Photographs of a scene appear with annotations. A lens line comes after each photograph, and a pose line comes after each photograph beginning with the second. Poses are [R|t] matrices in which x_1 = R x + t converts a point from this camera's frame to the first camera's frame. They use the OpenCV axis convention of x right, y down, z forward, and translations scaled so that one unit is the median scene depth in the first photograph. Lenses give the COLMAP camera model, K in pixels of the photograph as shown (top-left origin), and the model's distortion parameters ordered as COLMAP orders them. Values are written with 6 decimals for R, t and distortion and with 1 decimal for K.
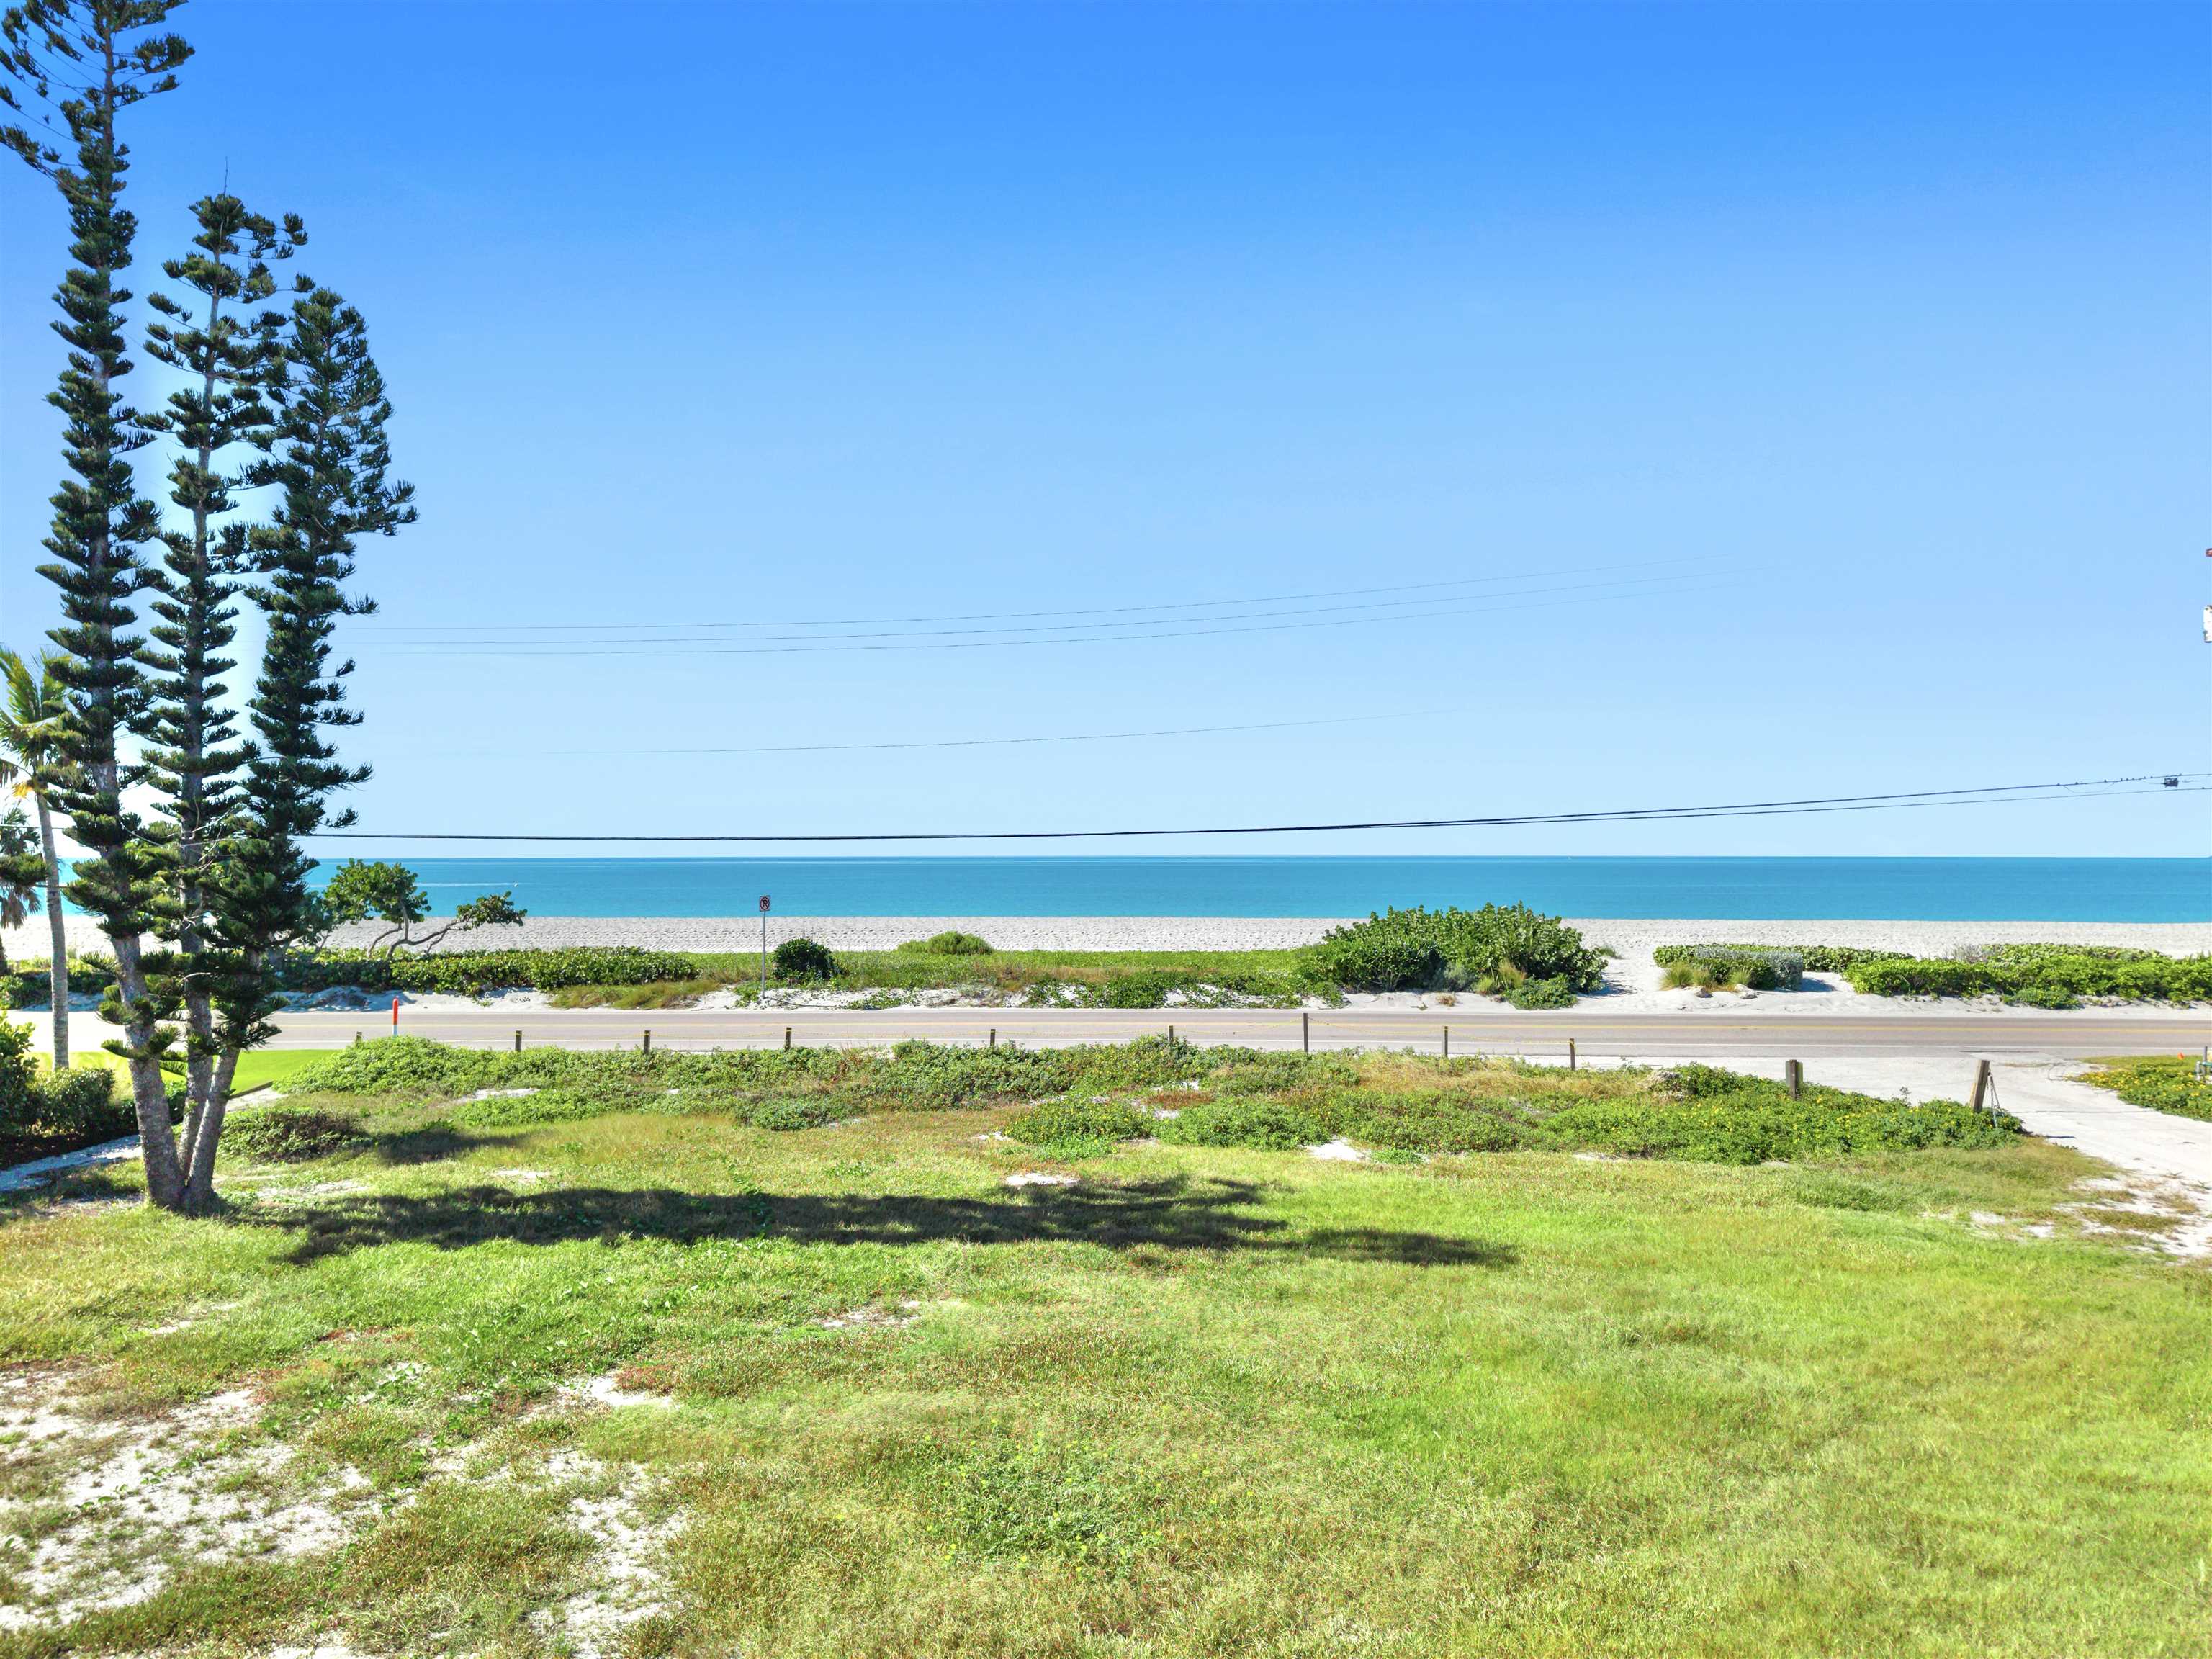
lens RADIAL K [[1536.7, 0, 1106.0], [0, 1536.7, 829.5], [0, 0, 1]] dist [-0.006525, 0.007672]
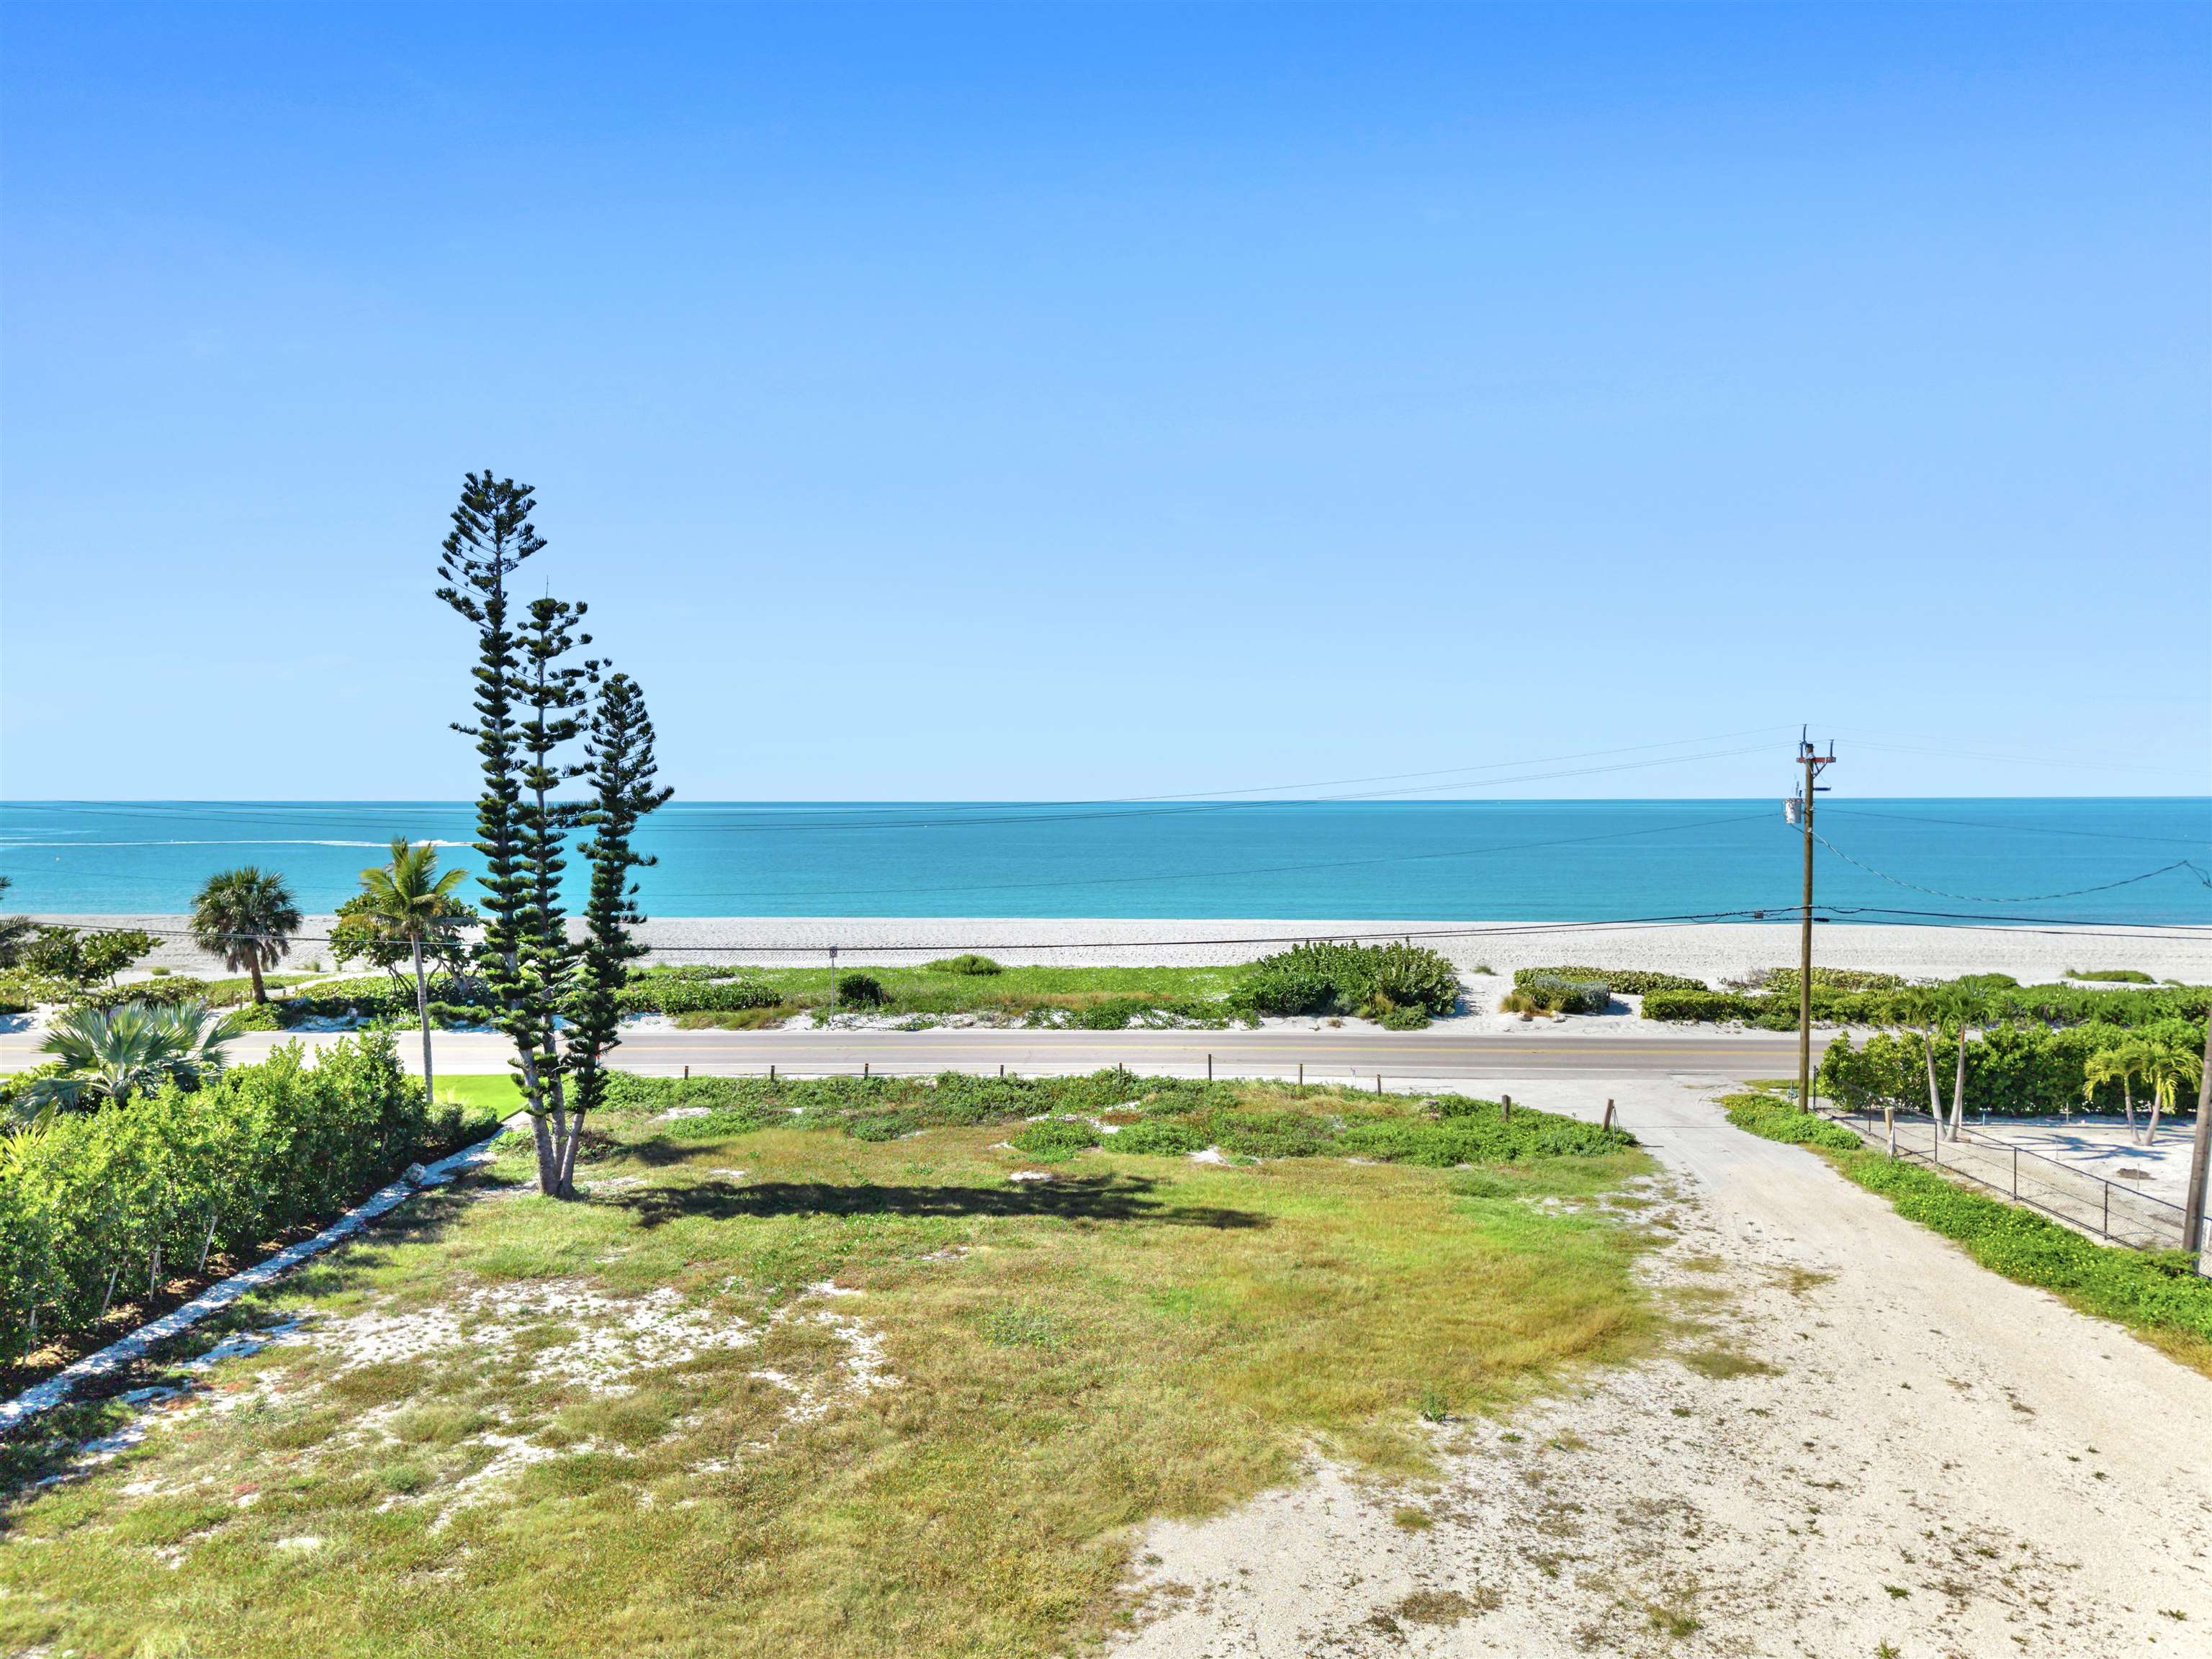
lens RADIAL K [[1514.1, 0, 1106.0], [0, 1514.1, 829.5], [0, 0, 1]] dist [0.012433, -0.003771]
pose [[0.999996, -0.000239, -0.002642, 0.047572], [0.000331, 0.999390, 0.034920, -0.225293], [0.002632, -0.034921, 0.999387, -0.704154]]
